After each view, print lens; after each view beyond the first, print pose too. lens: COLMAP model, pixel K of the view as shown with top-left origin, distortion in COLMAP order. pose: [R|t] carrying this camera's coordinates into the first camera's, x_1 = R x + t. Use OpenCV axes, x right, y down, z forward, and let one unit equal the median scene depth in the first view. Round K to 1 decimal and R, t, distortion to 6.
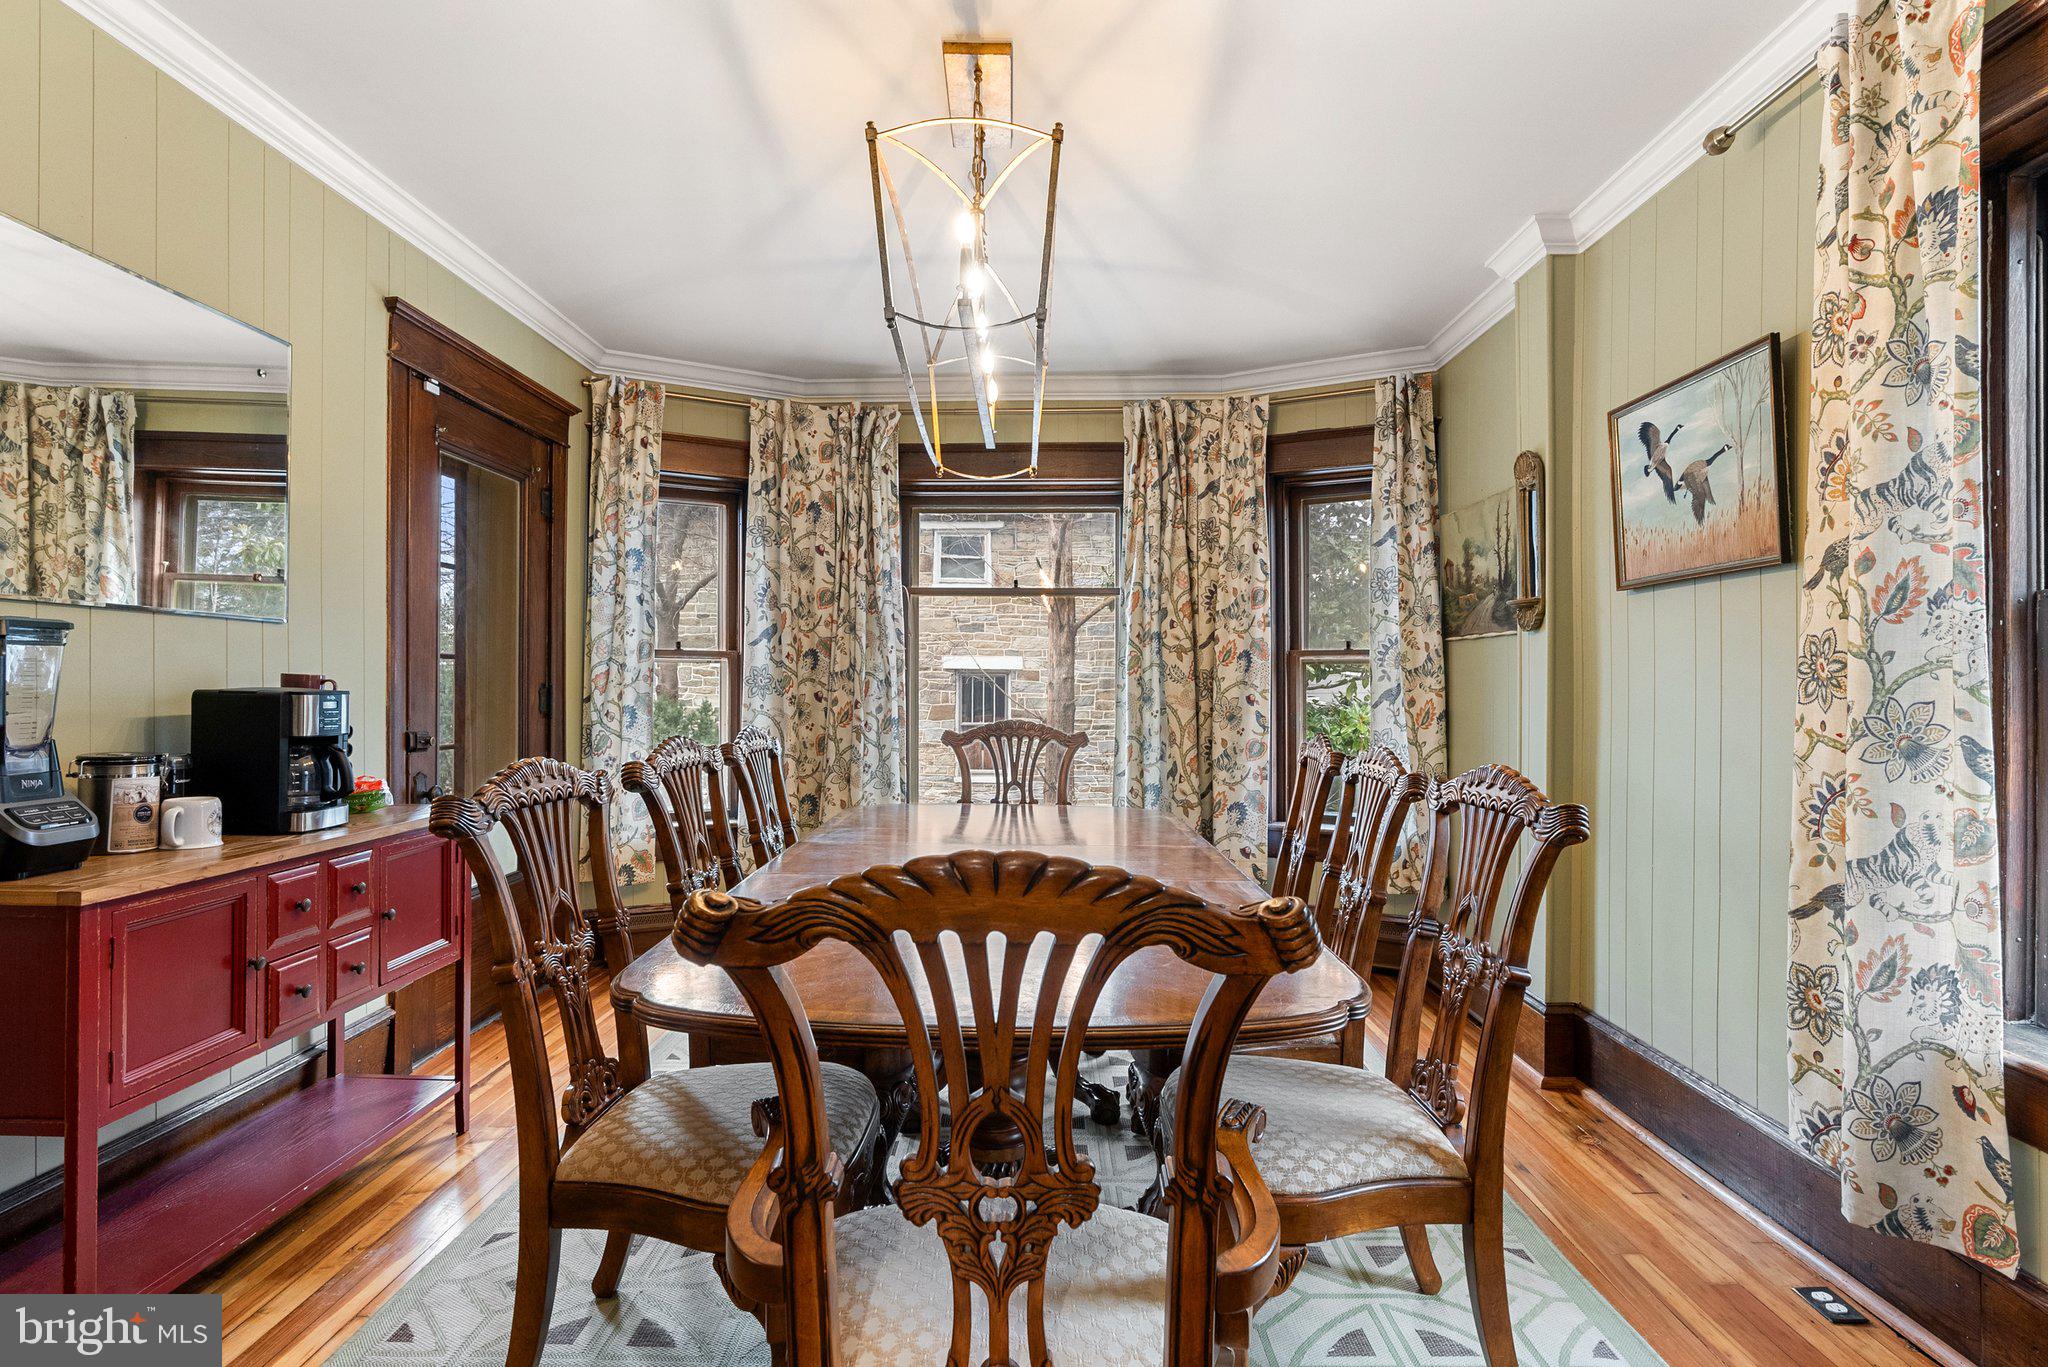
lens RADIAL K [[1065.6, 0, 1024.0], [0, 1065.6, 683.5], [0, 0, 1]] dist [-0.003276, 0.000940]
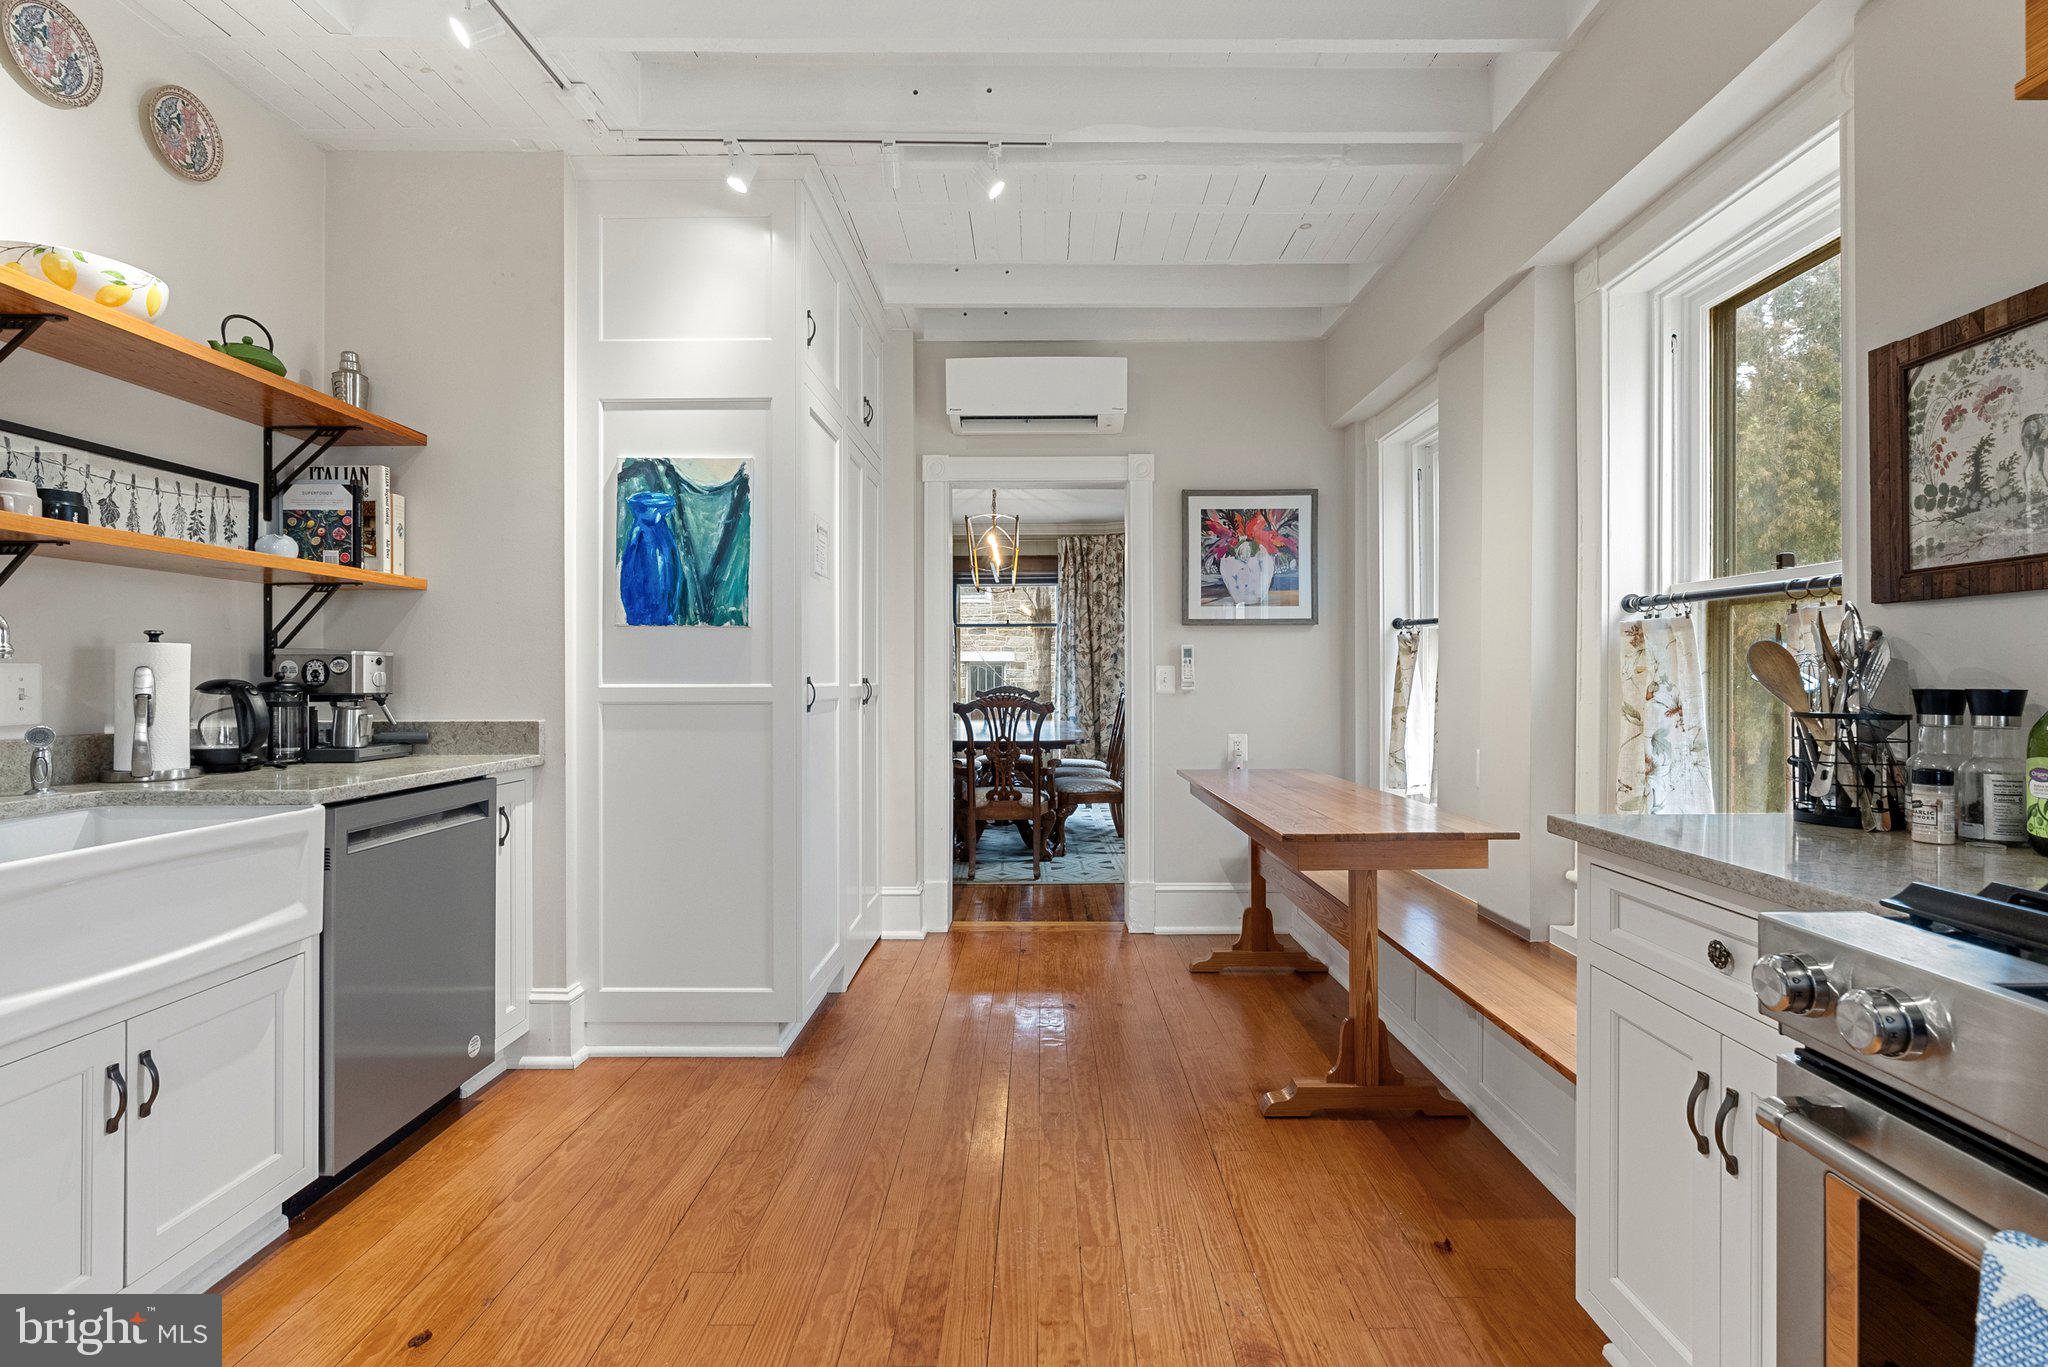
lens RADIAL K [[958.7, 0, 1053.0], [0, 958.7, 660.8], [0, 0, 1]] dist [-0.000004, 0.000285]
pose [[0.999296, -0.009271, 0.036348, 0.013196], [0.009711, 0.999882, -0.011940, 0.005736], [-0.036233, 0.012285, 0.999268, -0.926543]]
